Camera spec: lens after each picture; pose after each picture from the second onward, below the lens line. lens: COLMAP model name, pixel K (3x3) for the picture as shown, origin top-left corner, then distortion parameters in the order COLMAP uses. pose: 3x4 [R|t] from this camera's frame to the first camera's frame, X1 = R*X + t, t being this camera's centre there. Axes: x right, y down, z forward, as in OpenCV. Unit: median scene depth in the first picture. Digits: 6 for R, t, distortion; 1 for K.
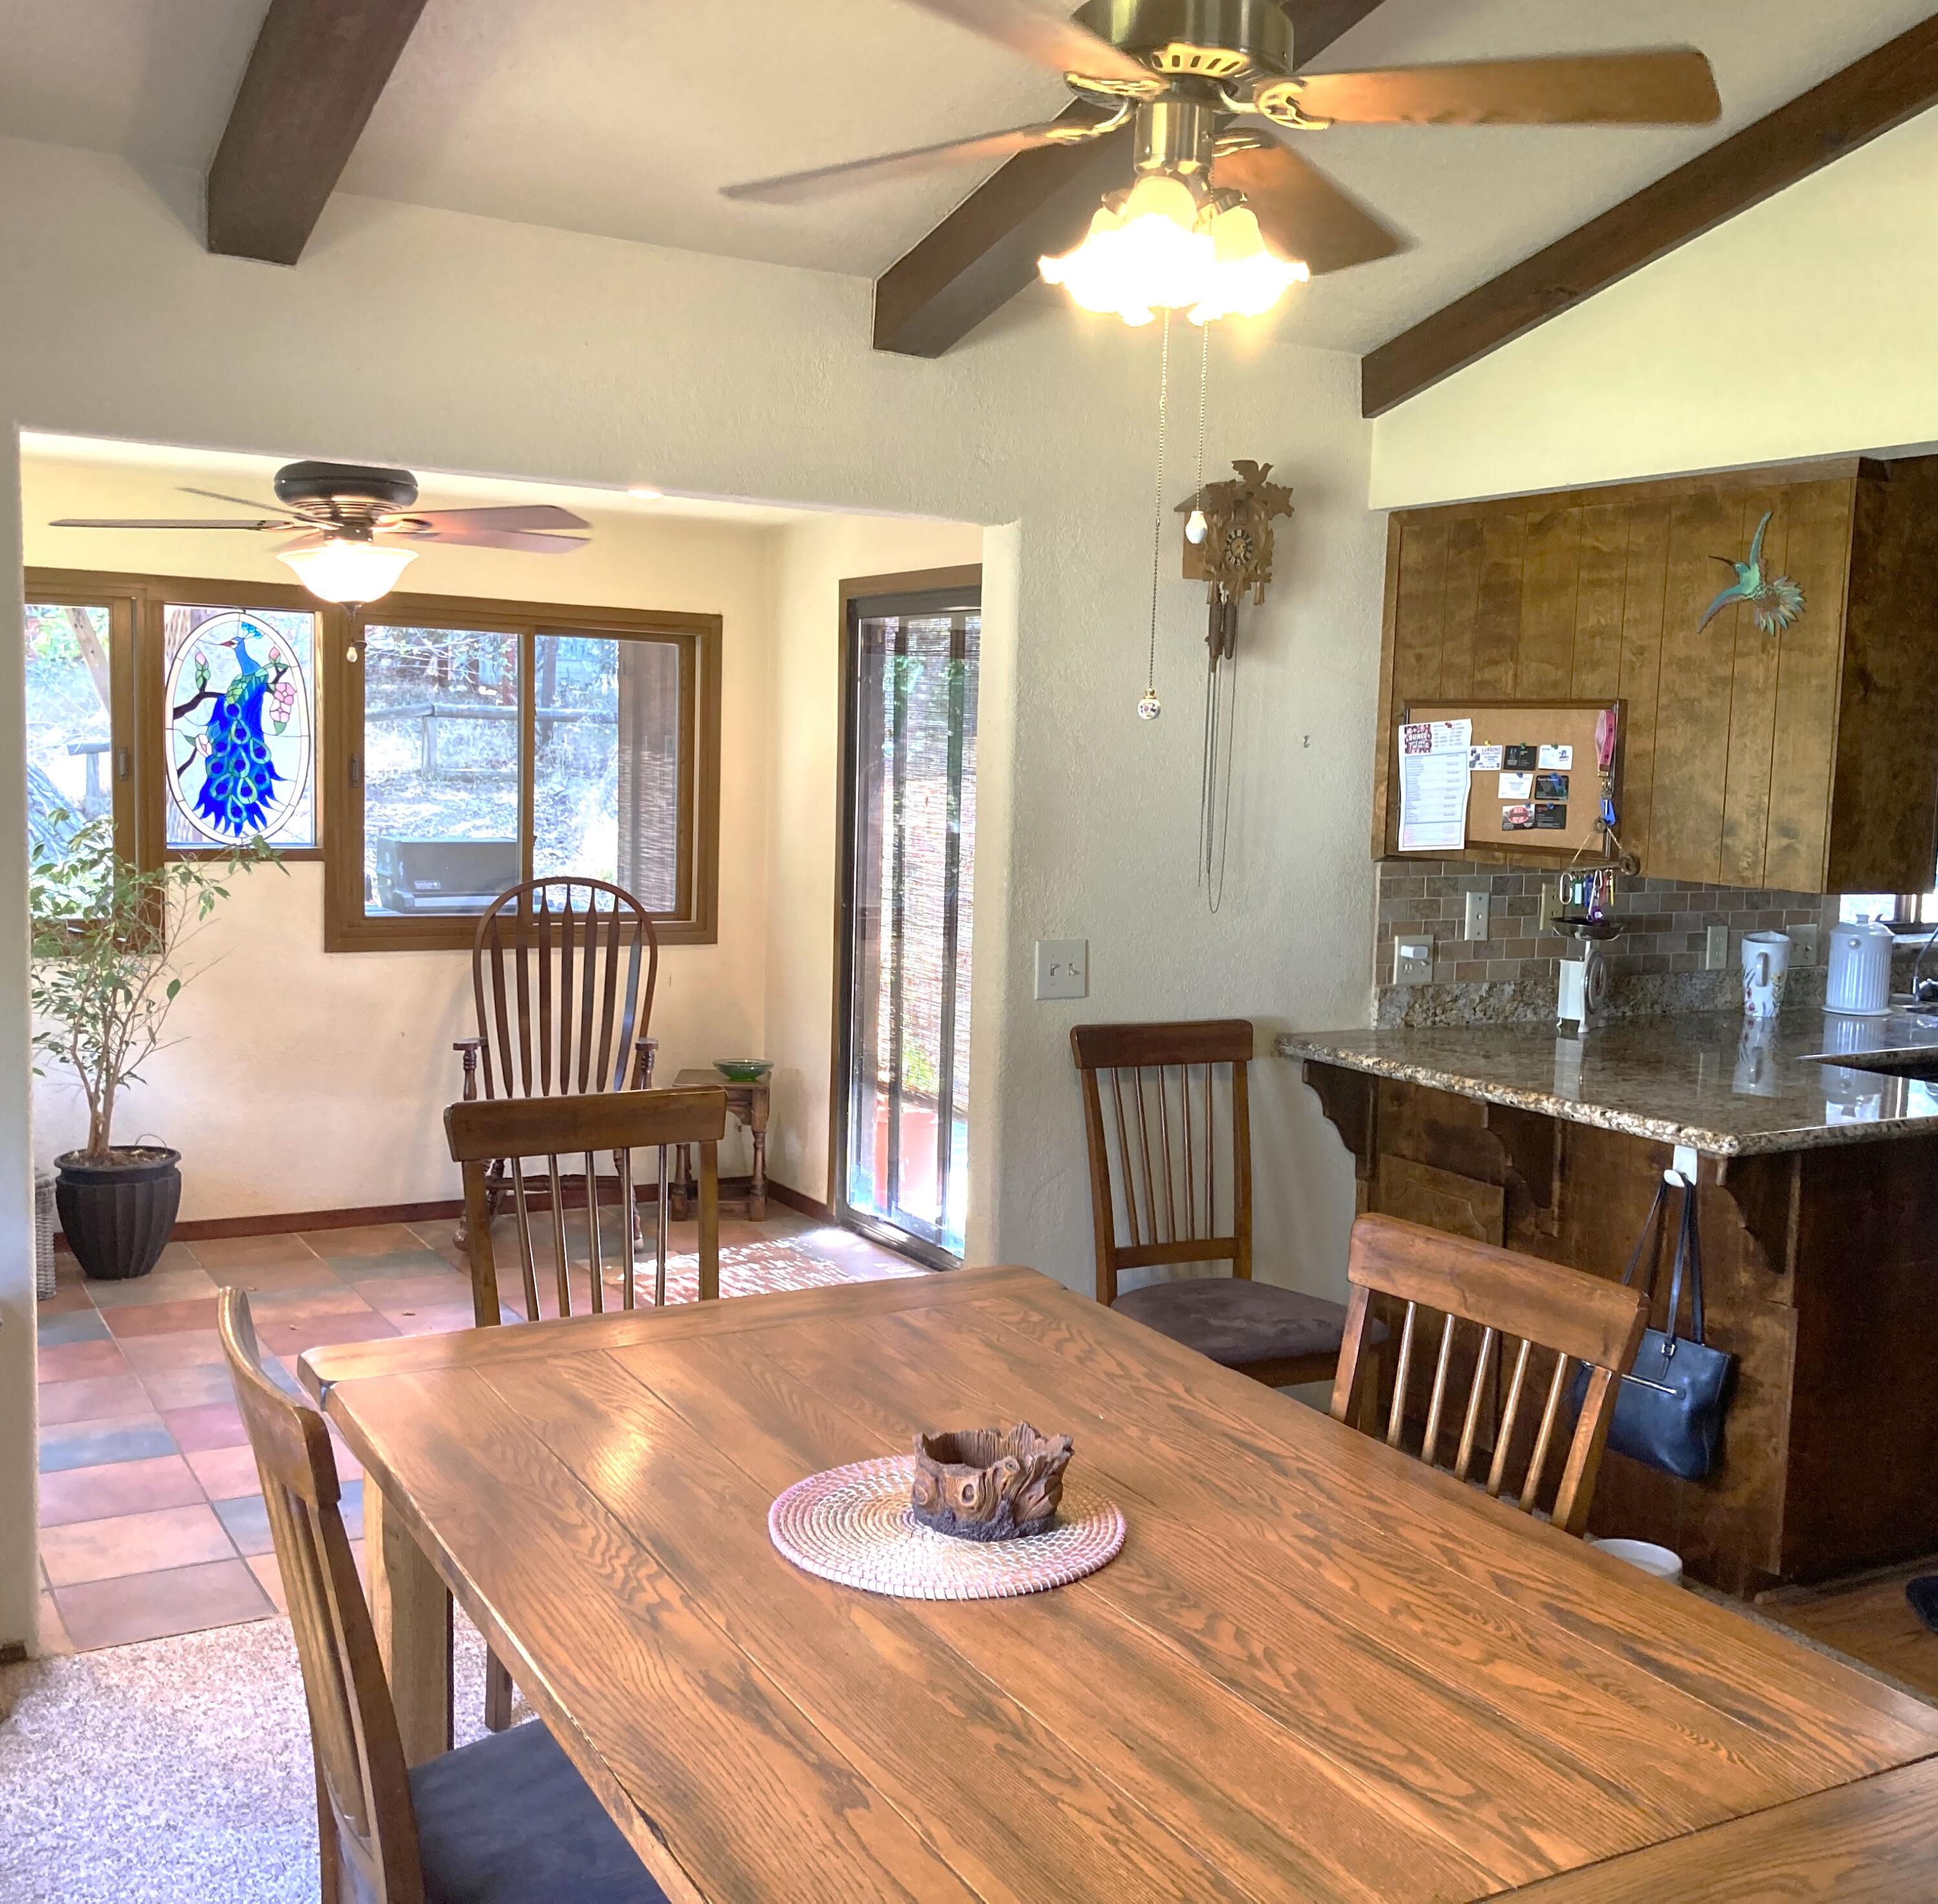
lens RADIAL K [[2103.7, 0, 1009.9], [0, 2103.7, 962.7], [0, 0, 1]] dist [0.024173, 0.000000]
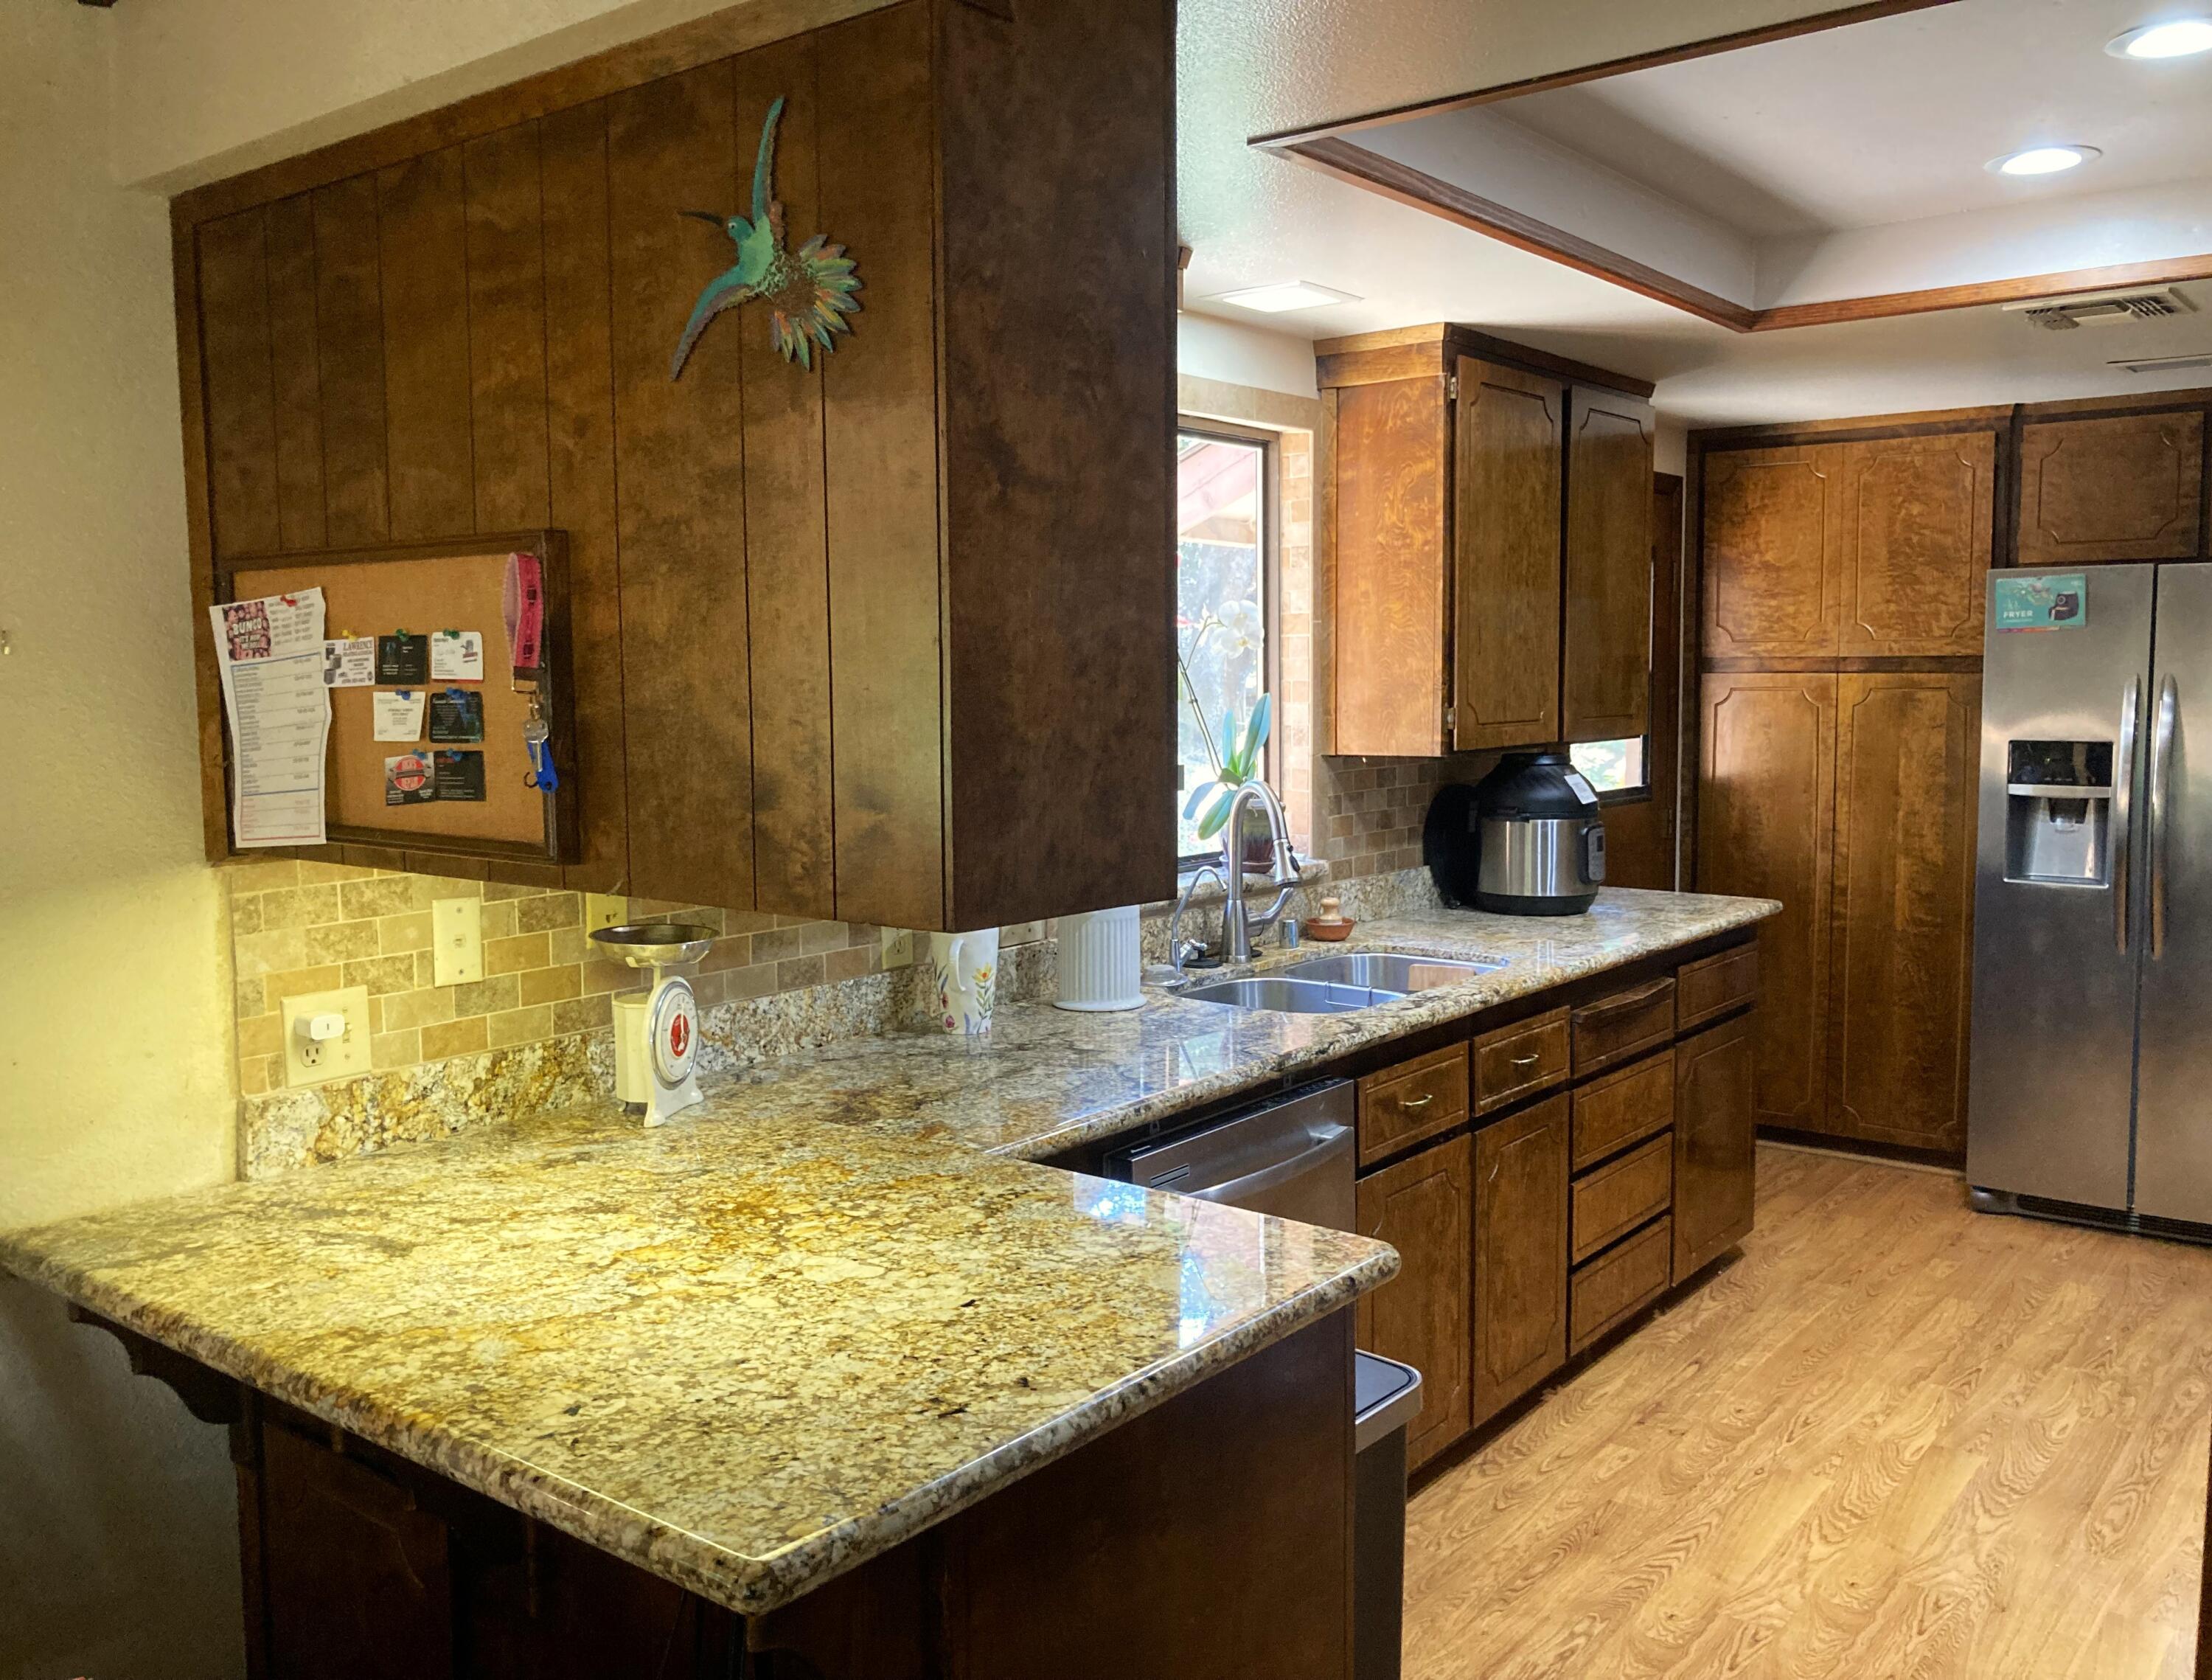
lens RADIAL K [[1818.9, 0, 1130.6], [0, 1818.9, 829.4], [0, 0, 1]] dist [0.011050, -0.010702]
pose [[0.928386, -0.072905, 0.364395, 0.165319], [0.075973, 0.997092, 0.005930, -0.031911], [-0.363767, 0.022178, 0.931226, 0.366808]]
